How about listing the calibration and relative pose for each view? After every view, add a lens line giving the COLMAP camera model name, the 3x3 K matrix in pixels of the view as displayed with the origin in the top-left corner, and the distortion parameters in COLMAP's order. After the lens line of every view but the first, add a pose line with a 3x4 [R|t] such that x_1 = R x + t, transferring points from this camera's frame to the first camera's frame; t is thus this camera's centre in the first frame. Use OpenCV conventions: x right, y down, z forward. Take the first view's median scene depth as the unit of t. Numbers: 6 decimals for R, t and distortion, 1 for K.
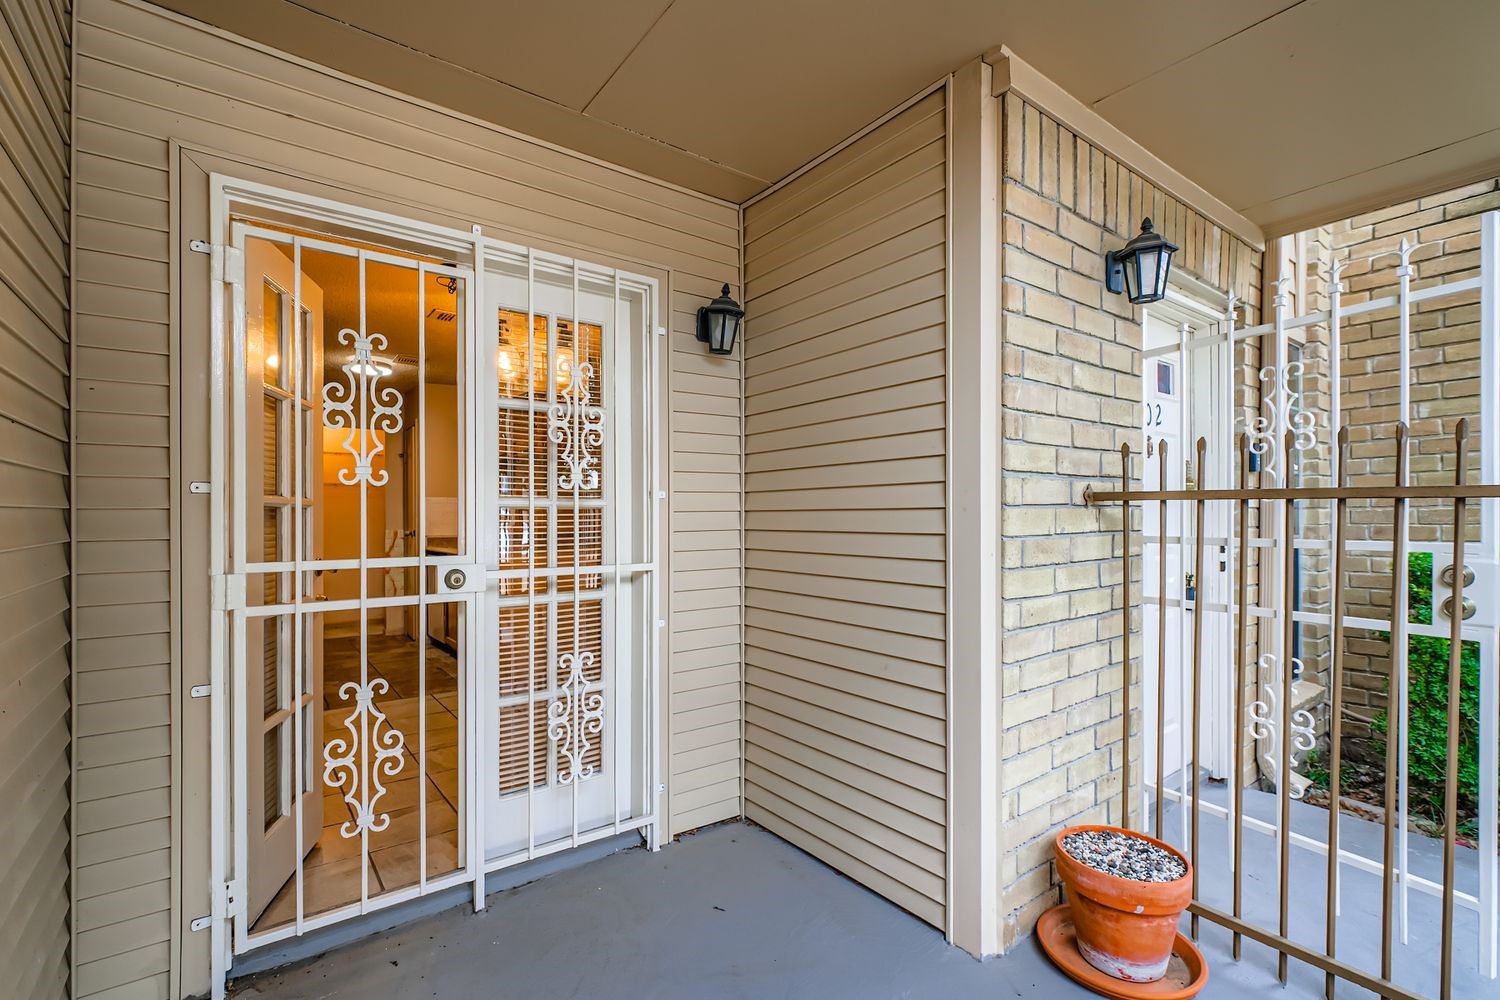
lens RADIAL K [[681.6, 0, 750.0], [0, 681.6, 500.0], [0, 0, 1]] dist [0.001556, -0.000294]
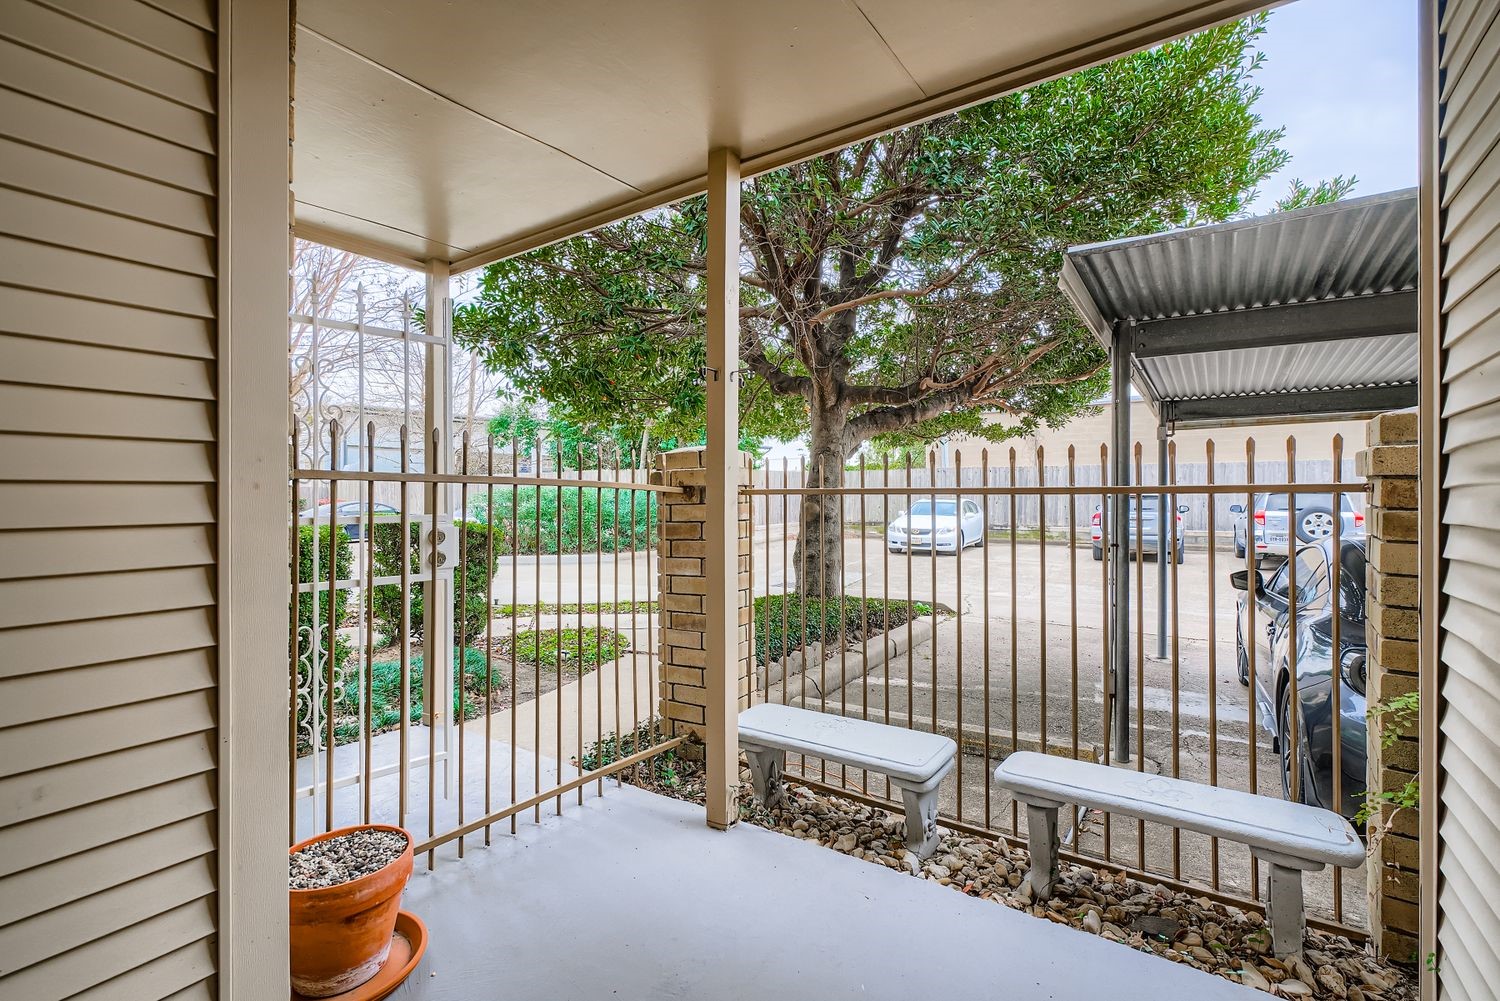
lens RADIAL K [[681.6, 0, 750.0], [0, 681.6, 500.5], [0, 0, 1]] dist [0.001556, -0.000294]
pose [[-0.319408, -0.008153, 0.947582, -0.526033], [-0.031019, 0.999517, -0.001856, 0.014102], [-0.947110, -0.029986, -0.319506, 0.794276]]
